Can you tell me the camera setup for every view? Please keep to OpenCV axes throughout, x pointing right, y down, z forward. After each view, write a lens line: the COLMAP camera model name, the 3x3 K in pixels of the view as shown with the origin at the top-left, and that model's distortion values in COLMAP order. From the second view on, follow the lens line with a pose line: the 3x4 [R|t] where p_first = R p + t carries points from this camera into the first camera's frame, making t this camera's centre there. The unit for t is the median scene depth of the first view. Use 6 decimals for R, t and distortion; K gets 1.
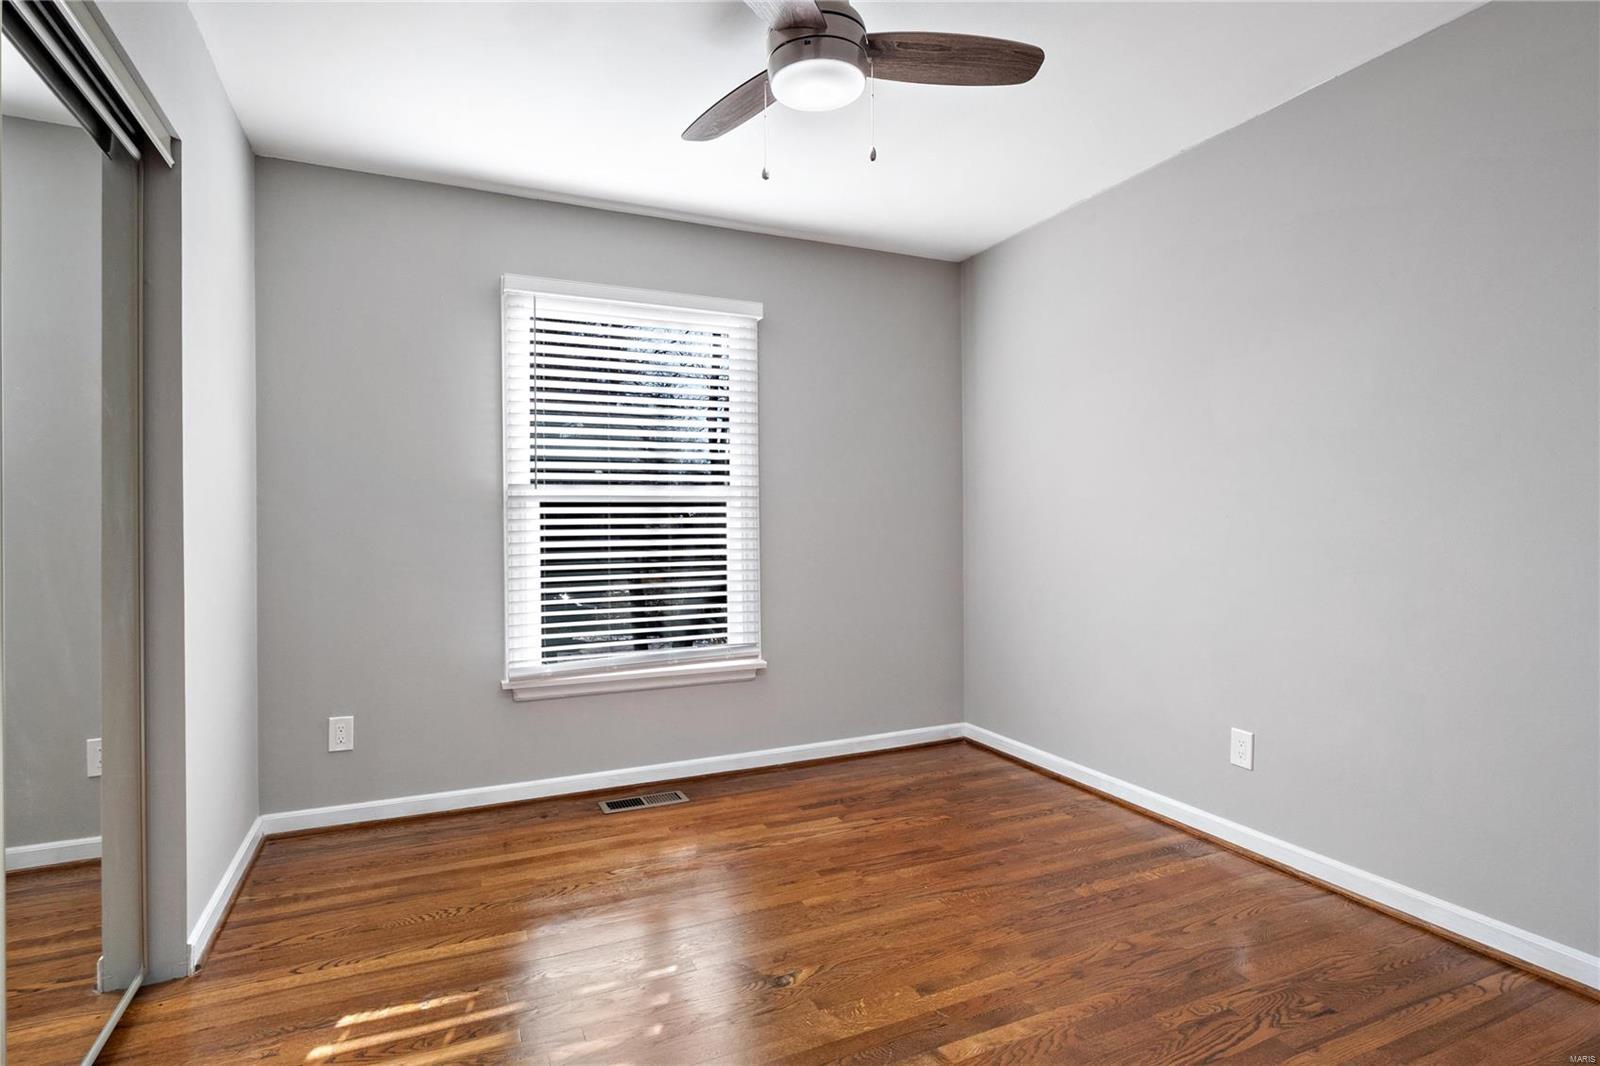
lens RADIAL K [[815.0, 0, 799.1], [0, 815.0, 534.1], [0, 0, 1]] dist [-0.001326, -0.000588]
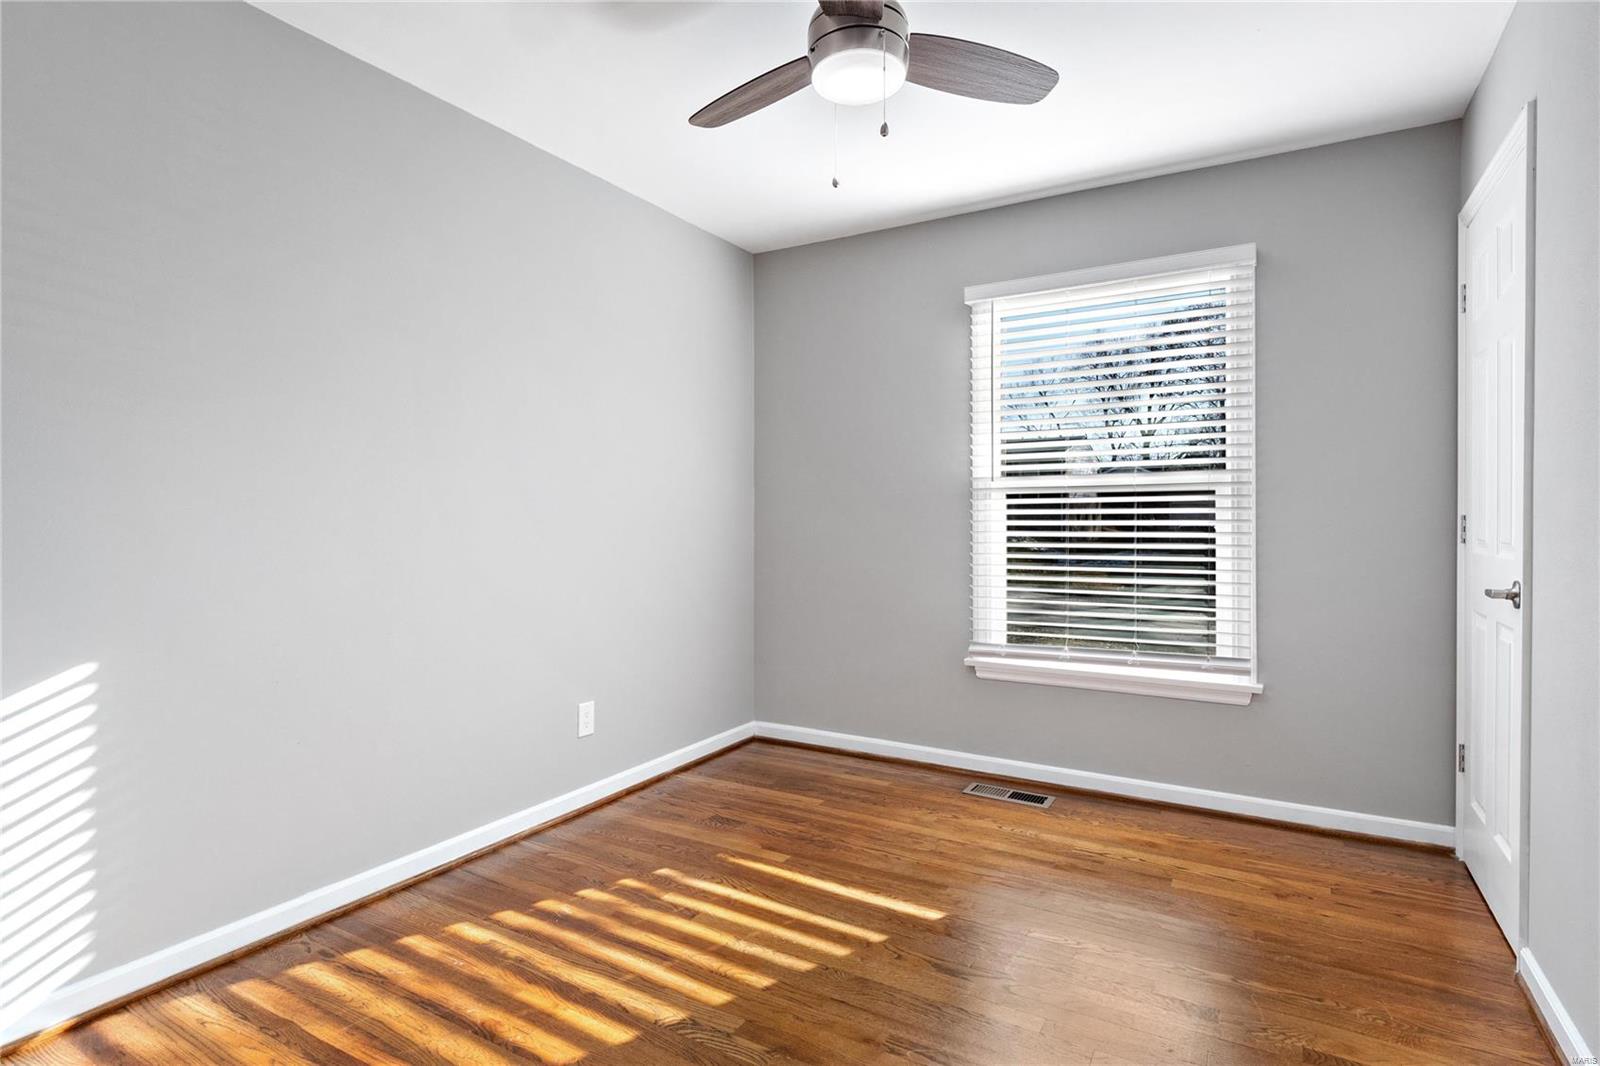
lens RADIAL K [[815.0, 0, 810.4], [0, 815.0, 505.6], [0, 0, 1]] dist [-0.001326, -0.000588]
pose [[0.582898, -0.005300, -0.812528, 0.387928], [-0.011956, 0.999815, -0.015099, -0.004465], [0.812457, 0.018516, 0.582727, 0.182324]]
